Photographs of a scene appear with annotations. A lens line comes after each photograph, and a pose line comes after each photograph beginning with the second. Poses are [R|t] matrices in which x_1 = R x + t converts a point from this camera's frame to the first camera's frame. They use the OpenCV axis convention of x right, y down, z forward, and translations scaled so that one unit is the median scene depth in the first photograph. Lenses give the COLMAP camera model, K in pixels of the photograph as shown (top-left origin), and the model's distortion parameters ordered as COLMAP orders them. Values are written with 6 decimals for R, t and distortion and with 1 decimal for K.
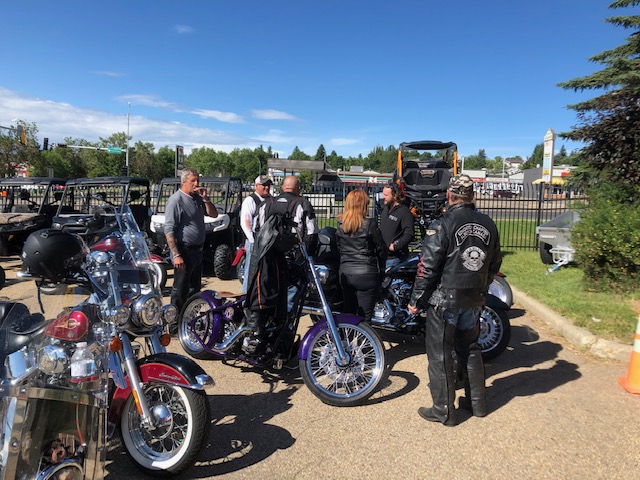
lens RADIAL K [[514.4, 0, 323.0], [0, 514.4, 230.9], [0, 0, 1]] dist [0.062306, -0.078060]
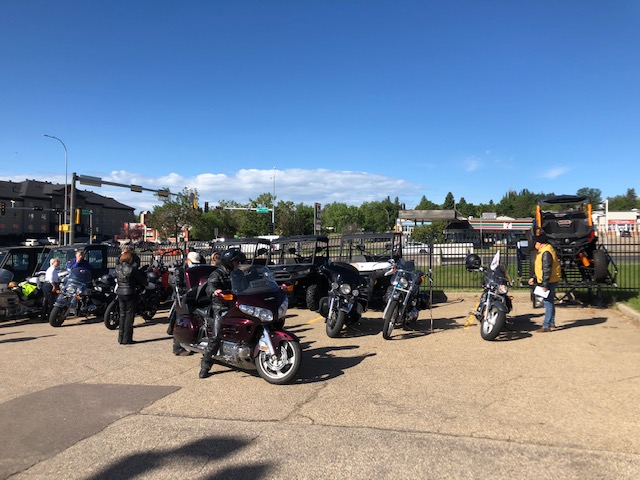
lens RADIAL K [[514.4, 0, 323.0], [0, 514.4, 230.9], [0, 0, 1]] dist [0.062306, -0.078060]
pose [[0.969670, -0.037848, -0.241471, -0.005644], [0.014299, 0.995030, -0.098540, 0.001665], [0.244001, 0.092099, 0.965392, -0.034076]]
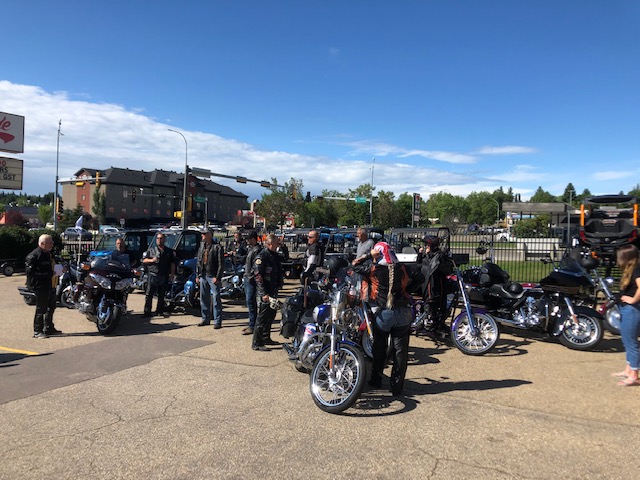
lens RADIAL K [[517.0, 0, 316.4], [0, 517.0, 231.9], [0, 0, 1]] dist [0.031692, -0.006070]
pose [[0.894036, -0.006075, -0.447953, 0.018218], [-0.030390, 0.996782, -0.074173, 0.002343], [0.446962, 0.079926, 0.890975, -0.046402]]
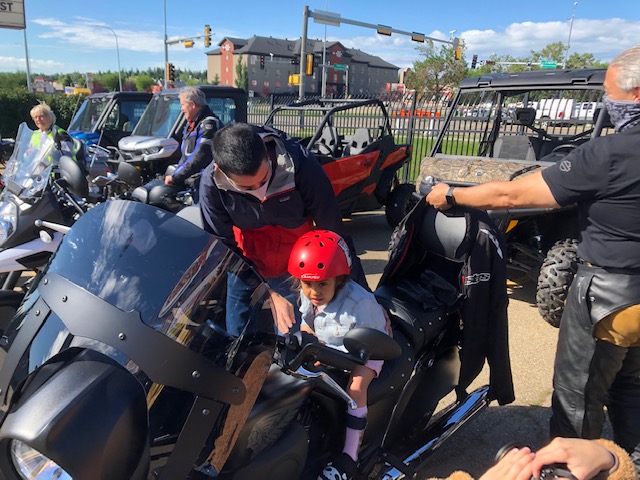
lens RADIAL K [[521.0, 0, 320.0], [0, 521.0, 240.0], [0, 0, 1]] dist [0.003169, 0.001435]
pose [[0.736852, 0.166396, -0.655257, -0.057498], [-0.059731, 0.981471, 0.182065, -0.004909], [0.673410, -0.095016, 0.733138, 0.078015]]
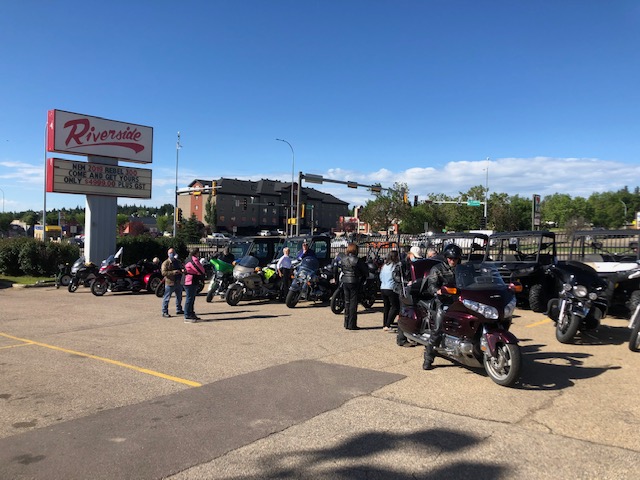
lens RADIAL K [[514.4, 0, 323.0], [0, 514.4, 230.9], [0, 0, 1]] dist [0.062306, -0.078060]
pose [[0.800881, -0.022853, -0.598387, -0.007655], [-0.033304, 0.996025, -0.082613, 0.001649], [0.597897, 0.086092, 0.796936, -0.035892]]
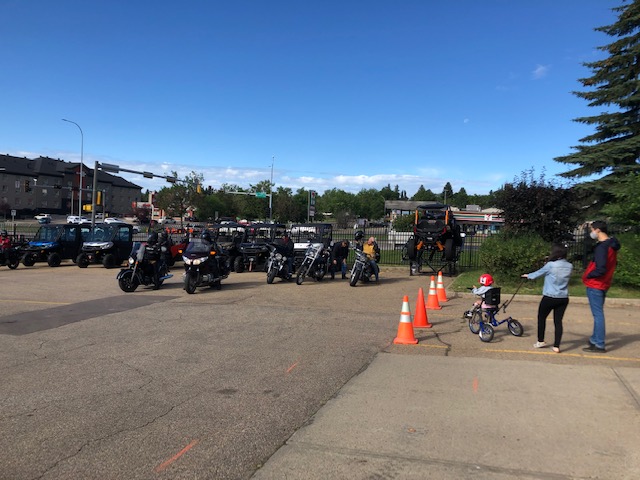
lens RADIAL K [[514.4, 0, 323.0], [0, 514.4, 230.9], [0, 0, 1]] dist [0.062306, -0.078060]
pose [[0.968111, 0.004129, -0.250487, 0.037476], [-0.021760, 0.997471, -0.067657, 0.006495], [0.249575, 0.070950, 0.965753, -0.109729]]
